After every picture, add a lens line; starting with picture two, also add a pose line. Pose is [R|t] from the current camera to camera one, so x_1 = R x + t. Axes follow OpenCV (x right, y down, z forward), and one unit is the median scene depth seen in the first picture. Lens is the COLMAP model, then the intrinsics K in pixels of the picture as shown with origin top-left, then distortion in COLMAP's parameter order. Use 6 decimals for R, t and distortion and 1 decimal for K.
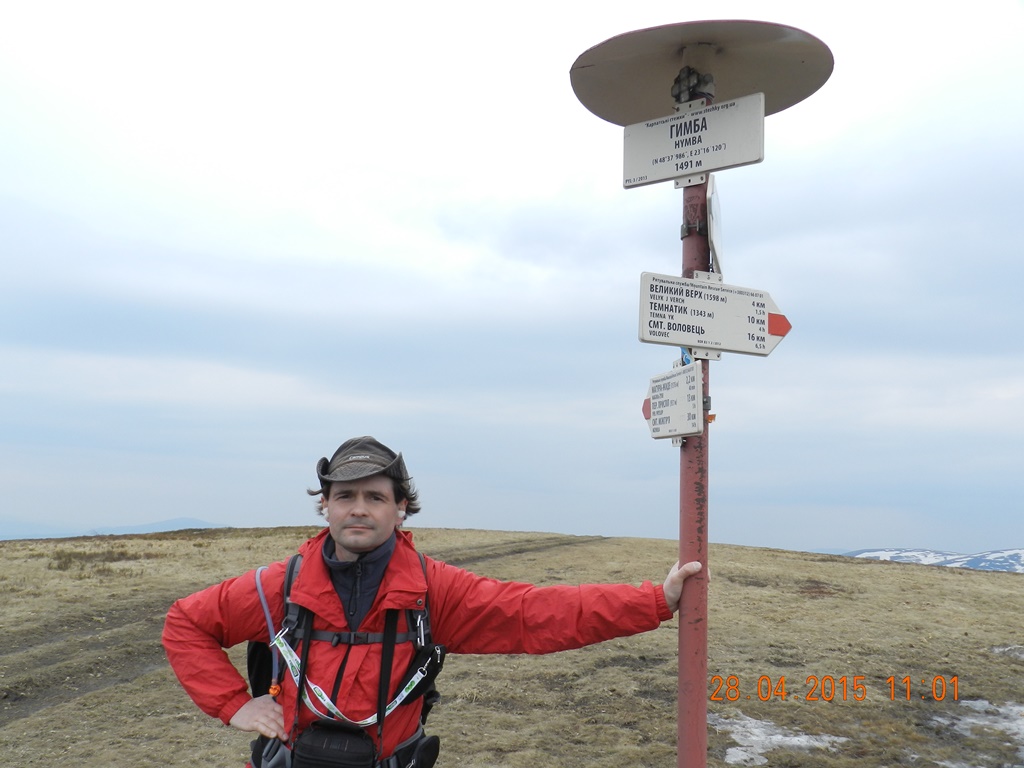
lens RADIAL K [[839.5, 0, 515.4], [0, 839.5, 381.6], [0, 0, 1]] dist [-0.009650, -0.001725]
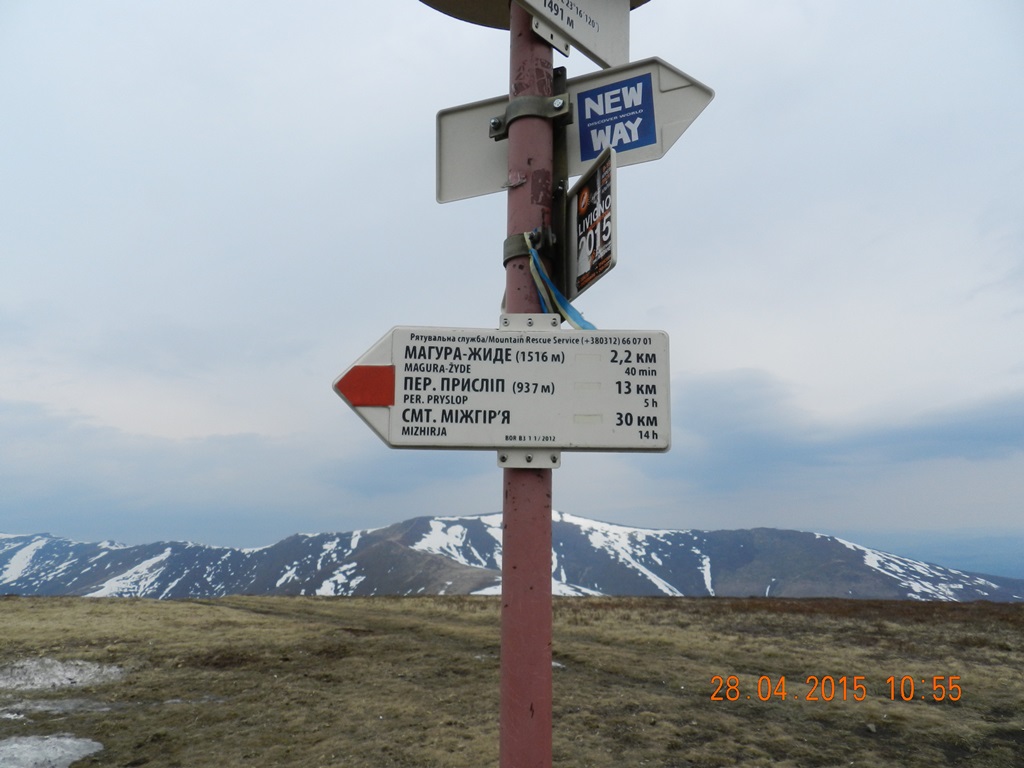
lens RADIAL K [[692.5, 0, 510.1], [0, 692.5, 382.3], [0, 0, 1]] dist [0.022394, -0.009062]
pose [[0.938690, -0.113213, -0.325644, 0.367730], [0.070716, 0.987689, -0.139535, -0.020042], [0.337432, 0.107951, 0.935139, 0.566361]]
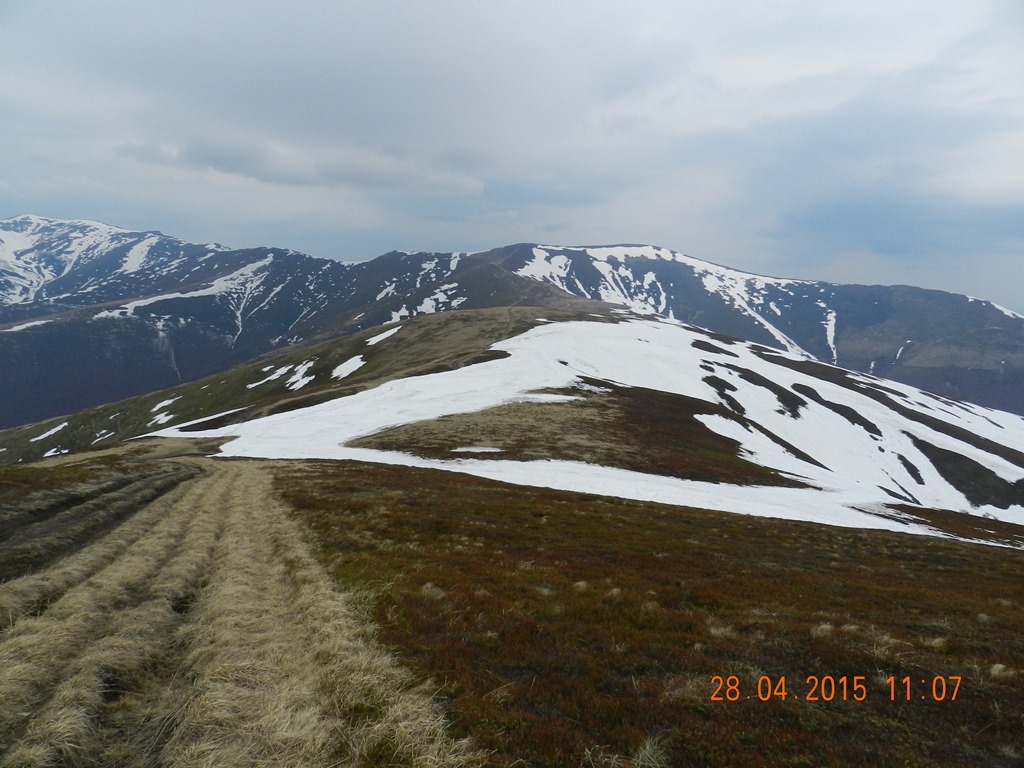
lens RADIAL K [[692.5, 0, 511.6], [0, 692.5, 383.0], [0, 0, 1]] dist [0.022394, -0.009062]
pose [[0.891607, 0.106917, -0.440007, 0.348411], [-0.005614, 0.974259, 0.225360, -0.013789], [0.452776, -0.198462, 0.869256, 0.586659]]
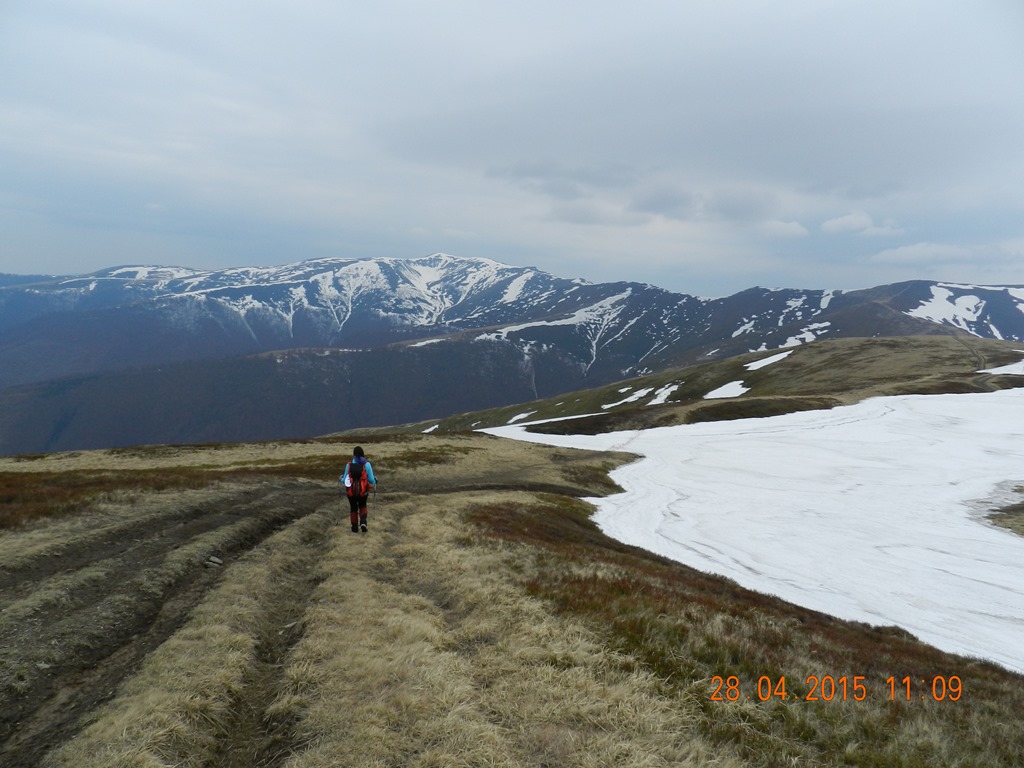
lens RADIAL K [[692.5, 0, 512.8], [0, 692.5, 385.3], [0, 0, 1]] dist [0.022394, -0.009062]
pose [[0.572485, 0.151514, -0.805794, 0.339344], [-0.010554, 0.984058, 0.177535, -0.010379], [0.819847, -0.093132, 0.564957, 0.593551]]
